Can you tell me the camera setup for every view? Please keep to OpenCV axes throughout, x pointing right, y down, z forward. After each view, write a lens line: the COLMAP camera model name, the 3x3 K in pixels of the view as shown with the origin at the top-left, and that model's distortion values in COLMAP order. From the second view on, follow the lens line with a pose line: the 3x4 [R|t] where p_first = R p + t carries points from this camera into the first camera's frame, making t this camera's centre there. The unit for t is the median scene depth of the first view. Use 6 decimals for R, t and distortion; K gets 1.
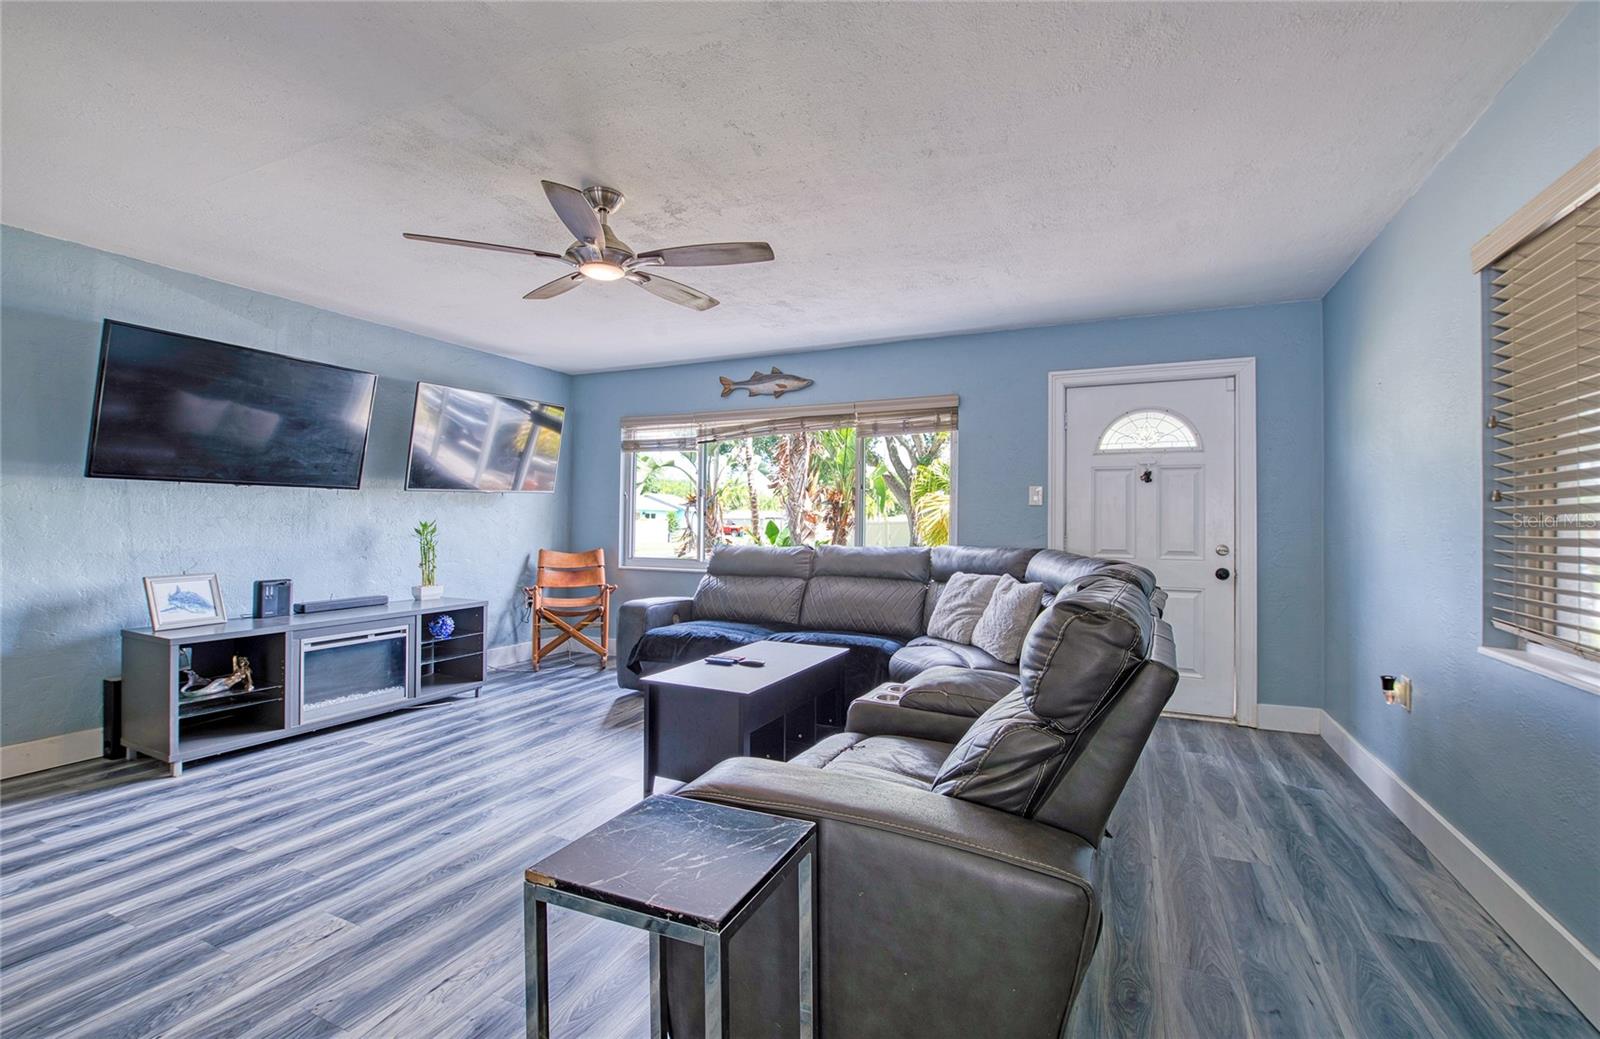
lens RADIAL K [[691.1, 0, 801.9], [0, 691.1, 518.0], [0, 0, 1]] dist [-0.011626, -0.003489]
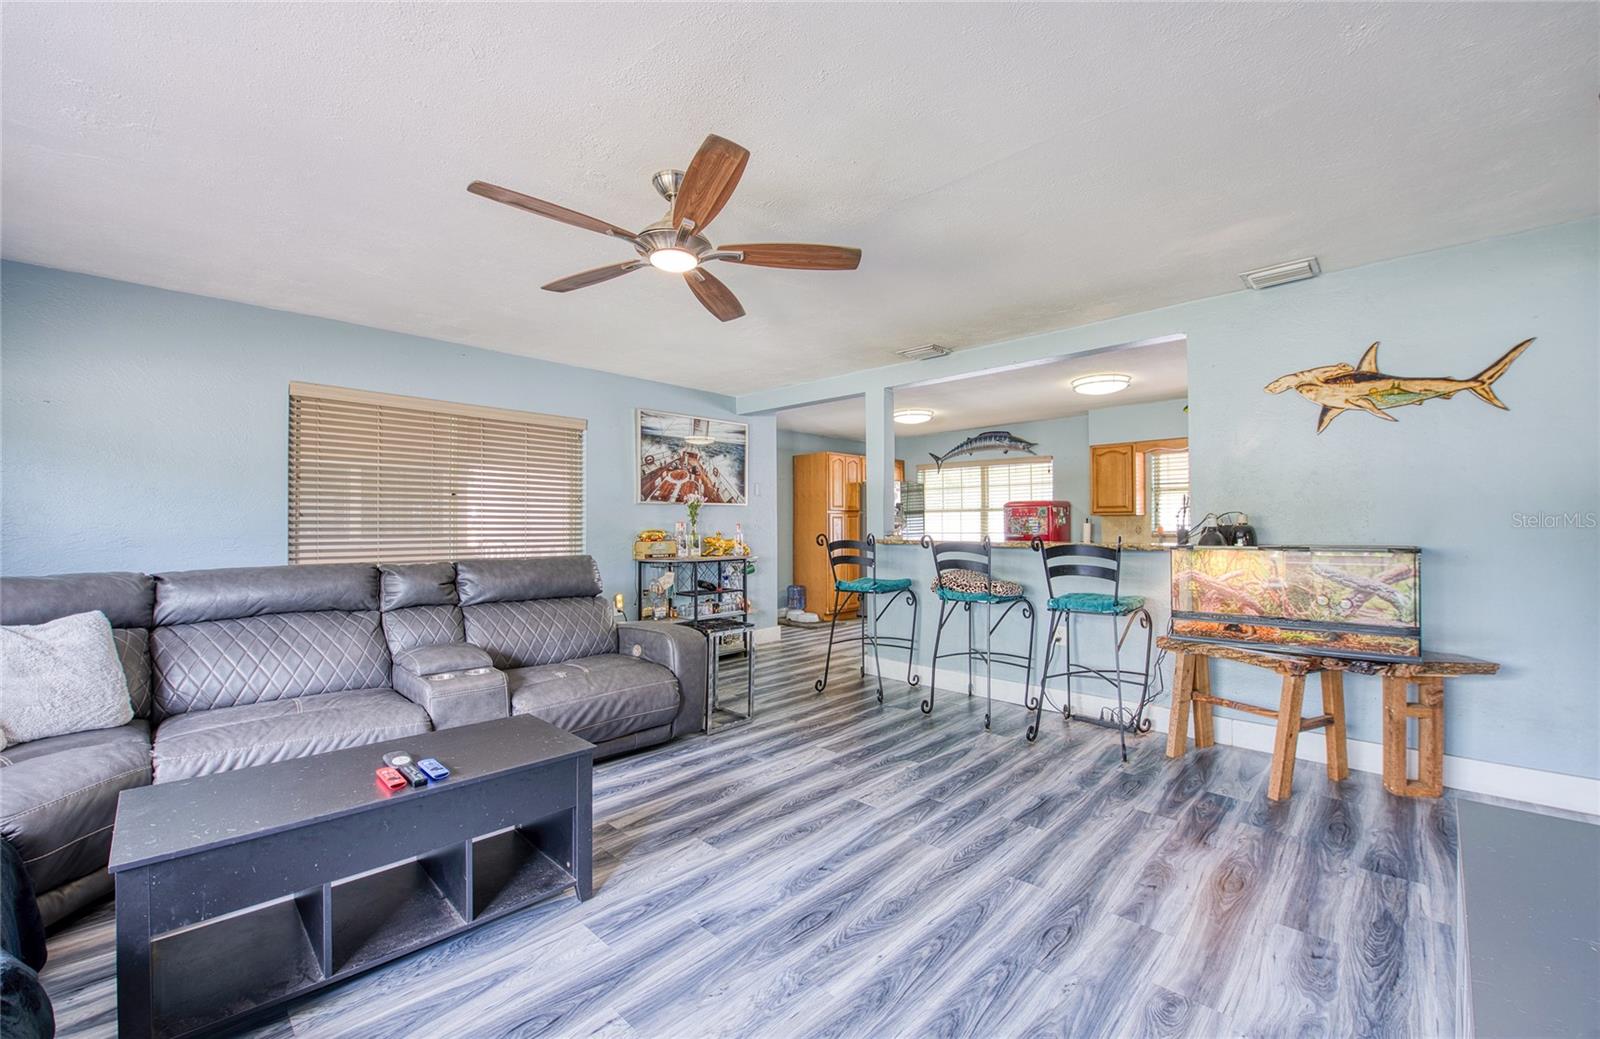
lens RADIAL K [[638.6, 0, 806.4], [0, 638.6, 519.6], [0, 0, 1]] dist [-0.022846, -0.000150]
pose [[-0.949271, -0.004085, 0.314433, -0.487096], [-0.009774, 0.999816, -0.016519, 0.000571], [-0.314307, -0.018754, -0.949136, 1.165328]]
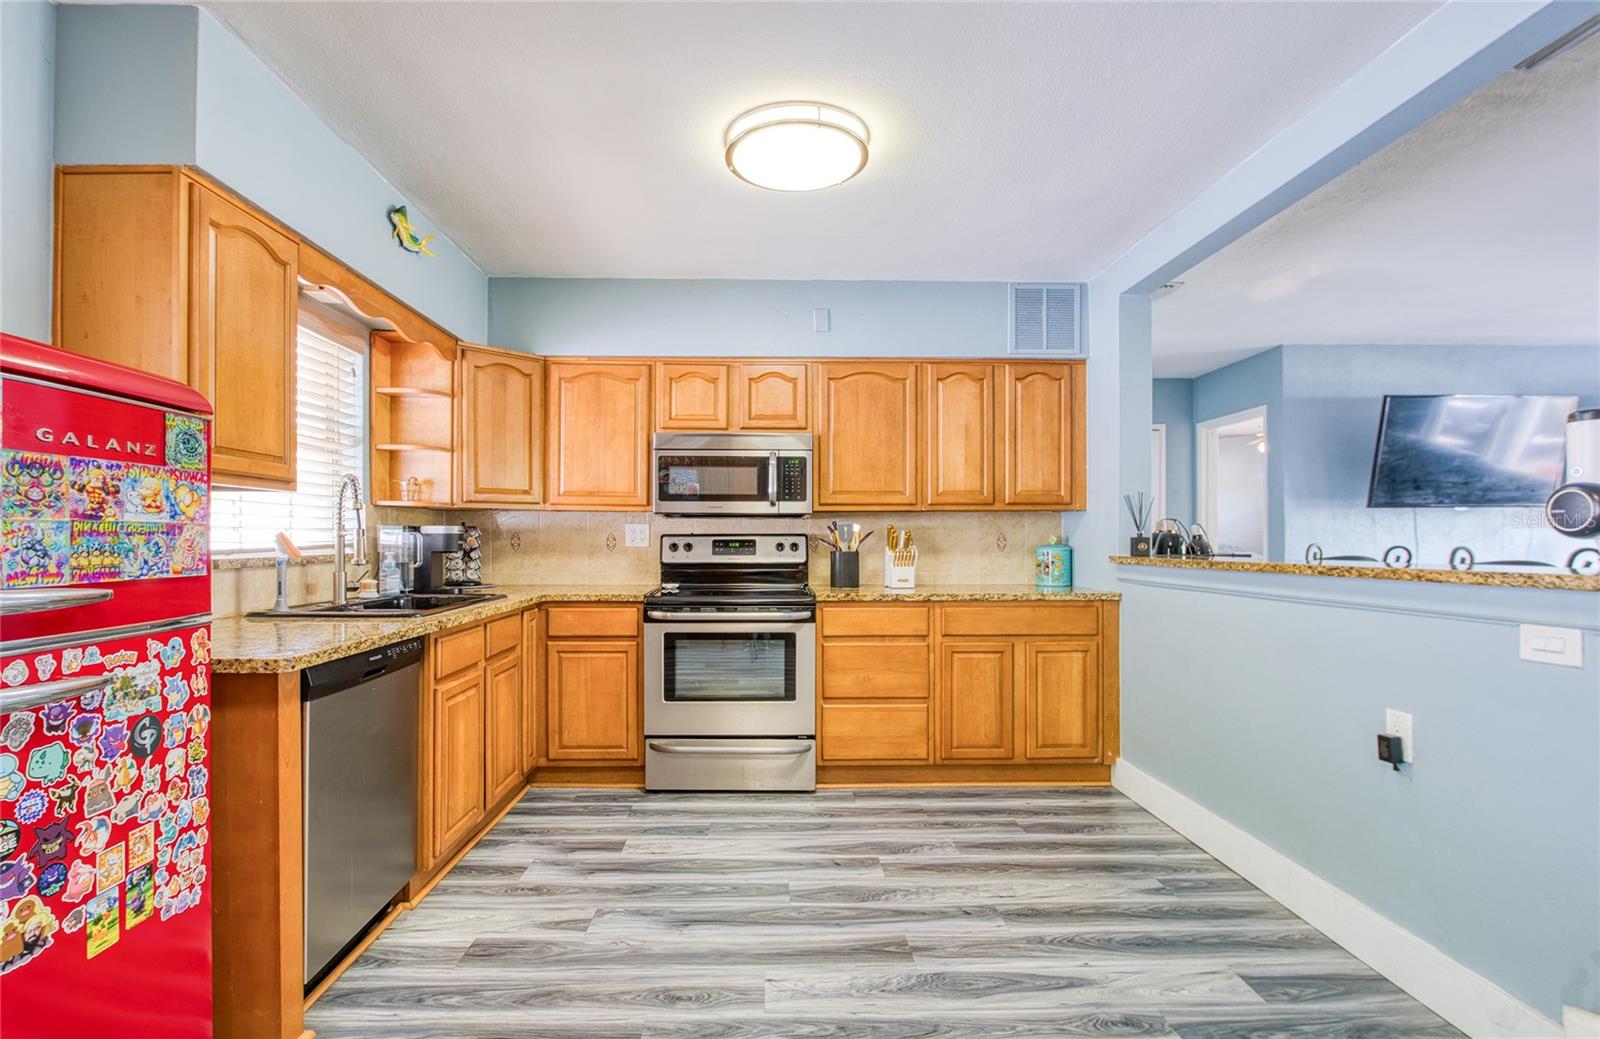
lens RADIAL K [[770.3, 0, 774.3], [0, 770.3, 538.7], [0, 0, 1]] dist [-0.011475, -0.002233]
pose [[0.436956, -0.009168, -0.899436, -0.110089], [0.014922, 0.999884, -0.002943, -0.006447], [0.899359, -0.012135, 0.437042, -0.624151]]
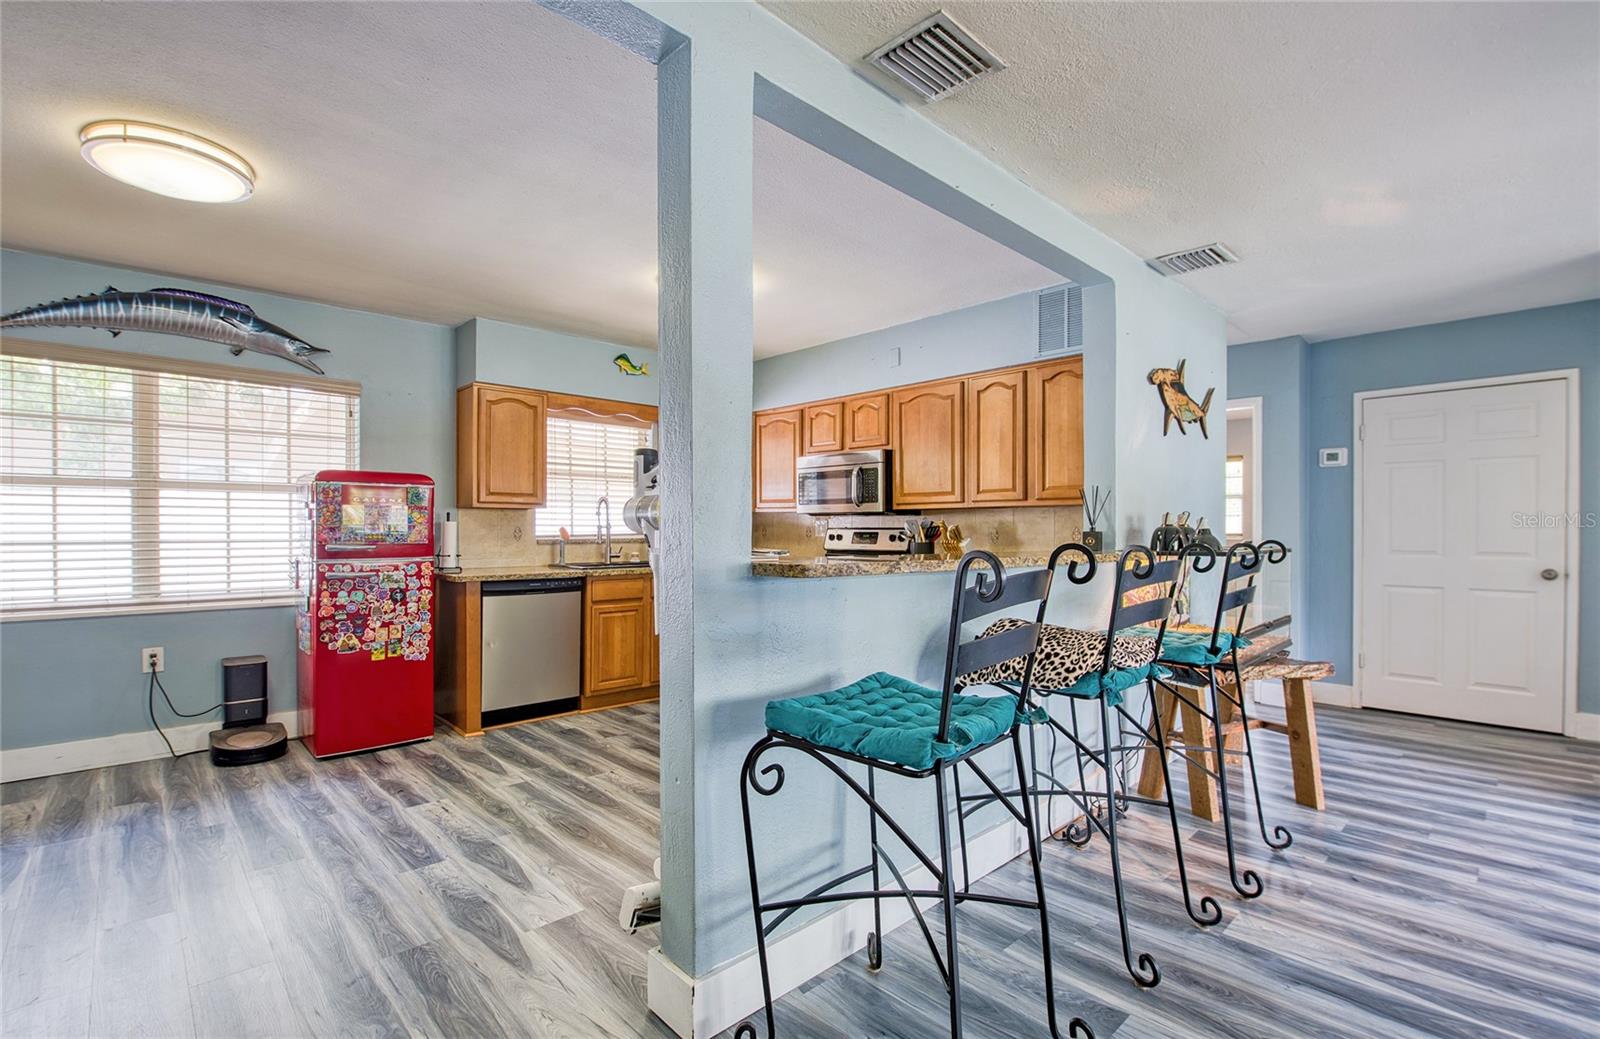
lens RADIAL K [[722.2, 0, 789.0], [0, 722.2, 533.1], [0, 0, 1]] dist [-0.011187, -0.002449]
pose [[-0.373382, -0.005110, -0.927663, 0.158869], [0.003123, 0.999972, -0.006765, 0.000530], [0.927672, -0.005423, -0.373356, 0.111005]]
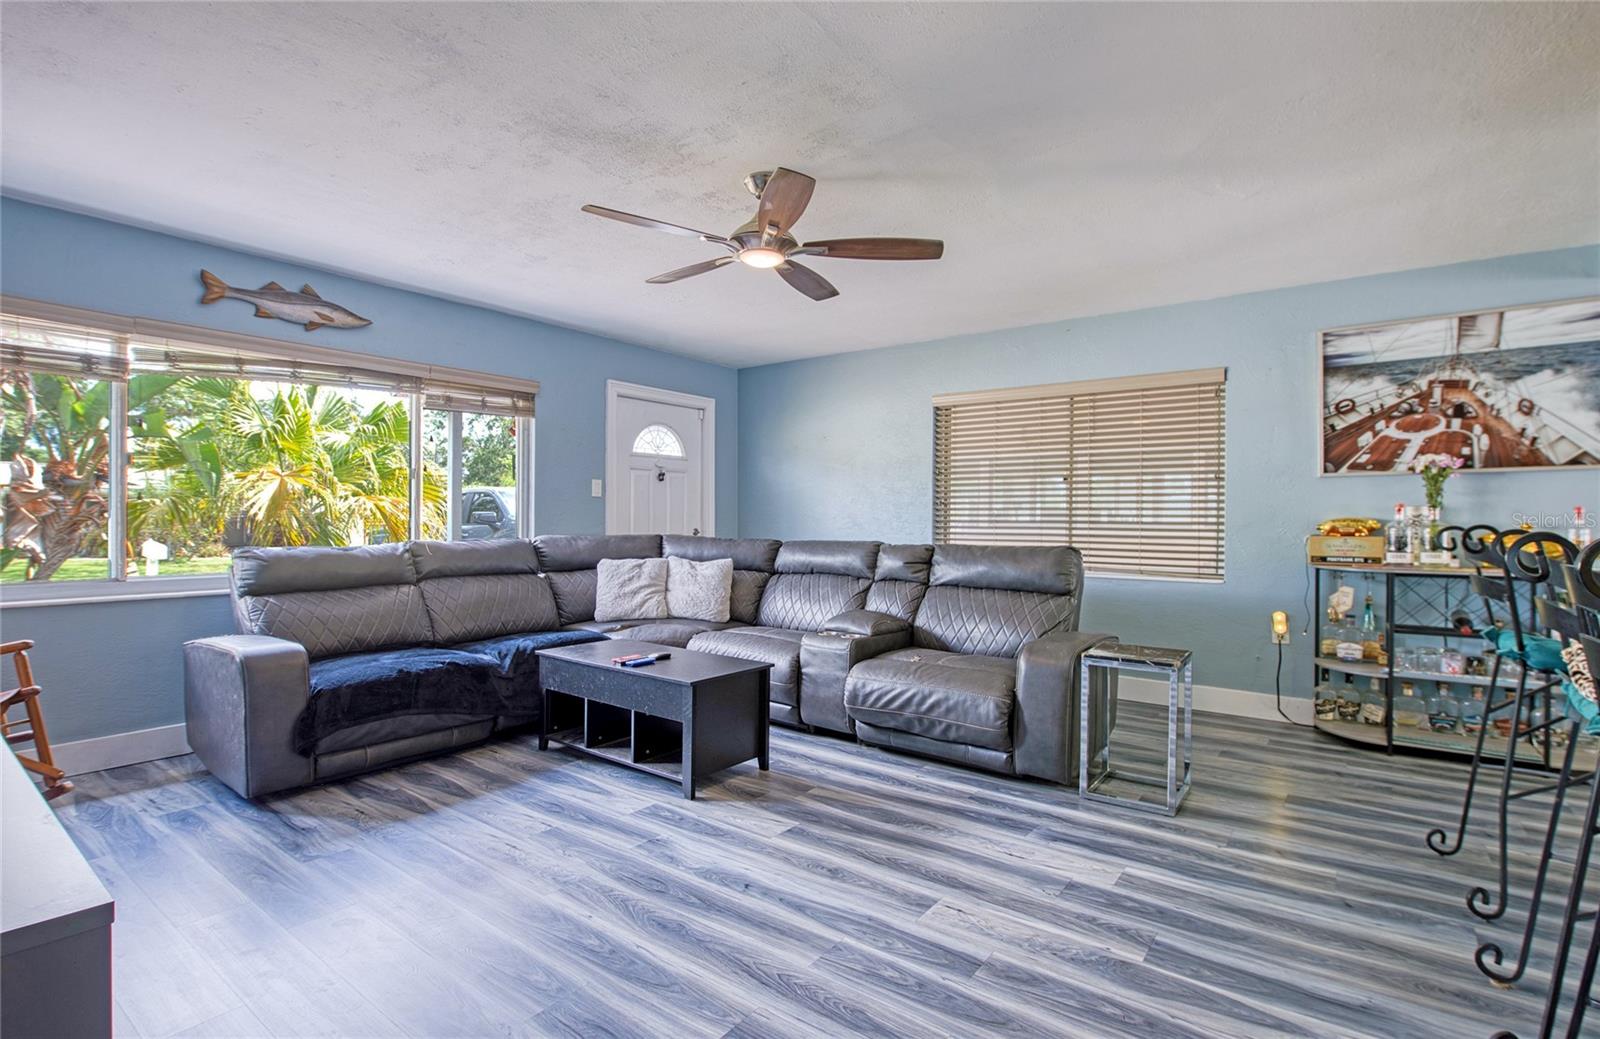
lens RADIAL K [[770.3, 0, 791.0], [0, 770.3, 528.6], [0, 0, 1]] dist [-0.011475, -0.002233]
pose [[0.211474, -0.020832, 0.977162, -0.899783], [-0.010212, 0.999671, 0.023522, 0.000562], [-0.977330, -0.014953, 0.211191, 0.481201]]
